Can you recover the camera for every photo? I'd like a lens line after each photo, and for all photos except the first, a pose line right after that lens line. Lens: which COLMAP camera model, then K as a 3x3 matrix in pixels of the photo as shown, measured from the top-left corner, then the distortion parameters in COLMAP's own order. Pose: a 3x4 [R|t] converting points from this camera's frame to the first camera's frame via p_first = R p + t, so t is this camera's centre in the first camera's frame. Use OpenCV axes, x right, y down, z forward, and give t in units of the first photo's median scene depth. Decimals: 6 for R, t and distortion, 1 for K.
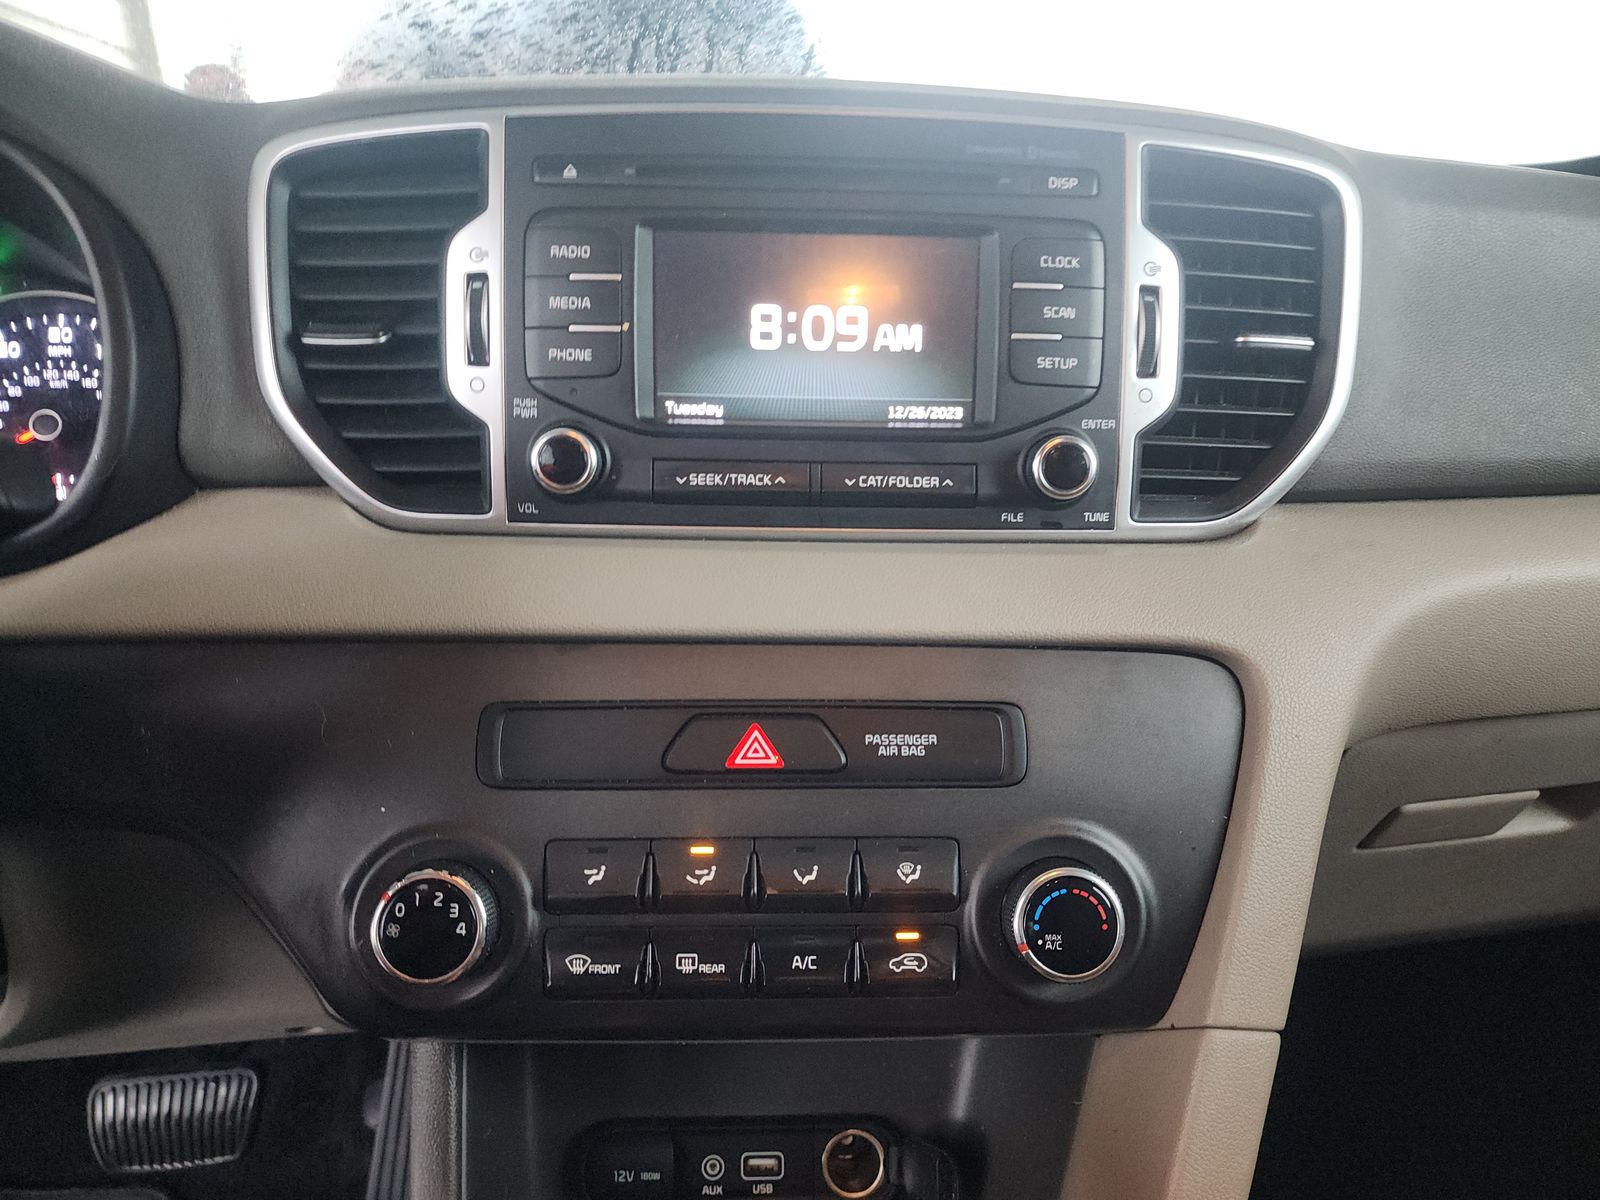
lens RADIAL K [[1083.6, 0, 800.0], [0, 1083.6, 600.0], [0, 0, 1]] dist [0.002062, -0.001148]
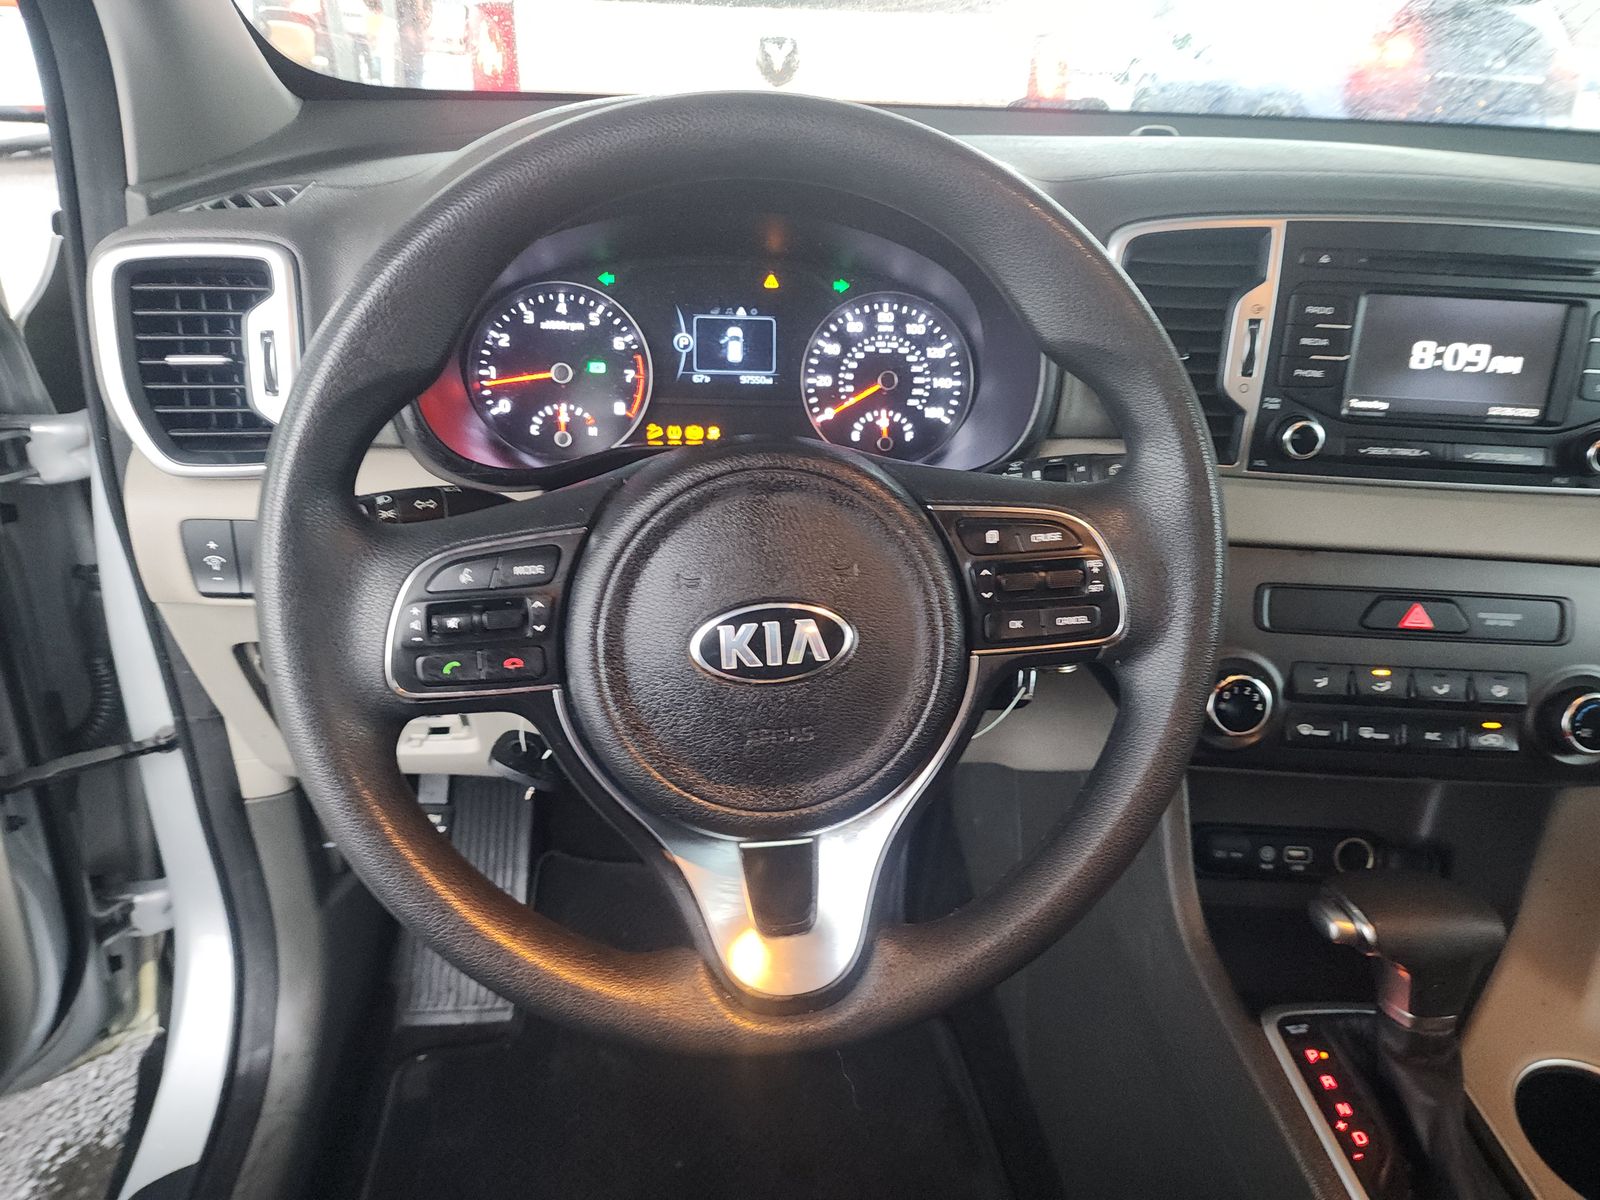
lens RADIAL K [[1068.6, 0, 792.2], [0, 1068.6, 597.1], [0, 0, 1]] dist [0.003609, -0.029823]
pose [[0.995739, 0.051495, -0.076496, -0.834537], [-0.036526, 0.981952, 0.185567, -0.161871], [0.084671, -0.181982, 0.979650, -0.697281]]
